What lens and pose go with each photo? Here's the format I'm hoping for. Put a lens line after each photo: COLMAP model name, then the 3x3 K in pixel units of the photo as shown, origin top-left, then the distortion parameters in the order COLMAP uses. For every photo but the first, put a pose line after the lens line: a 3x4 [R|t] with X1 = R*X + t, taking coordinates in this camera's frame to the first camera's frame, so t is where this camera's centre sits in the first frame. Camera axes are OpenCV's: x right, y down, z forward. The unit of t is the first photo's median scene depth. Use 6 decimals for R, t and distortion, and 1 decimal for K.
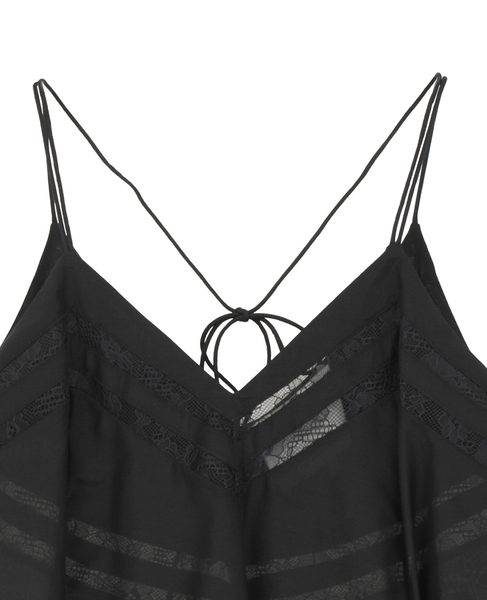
lens RADIAL K [[1253.3, 0, 243.5], [0, 1253.3, 300.0], [0, 0, 1]] dist [-0.034032, 0.095228]
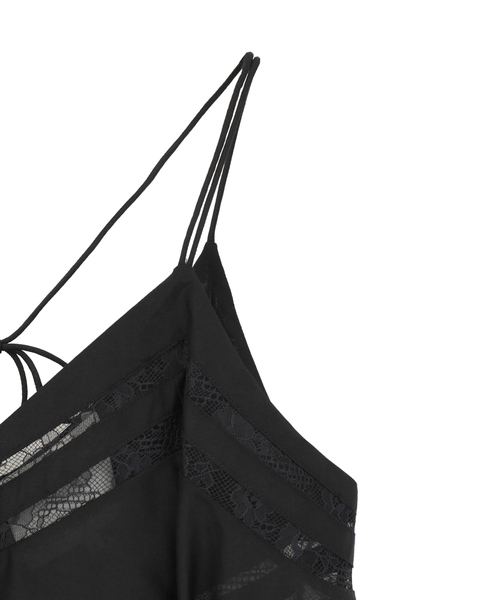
lens RADIAL K [[831.4, 0, 243.5], [0, 831.4, 300.0], [0, 0, 1]] dist [0.104060, 0.000381]
pose [[0.980792, 0.047195, 0.189262, 0.057905], [-0.042944, 0.998726, -0.026501, -0.010491], [-0.190272, 0.017864, 0.981569, 0.471227]]
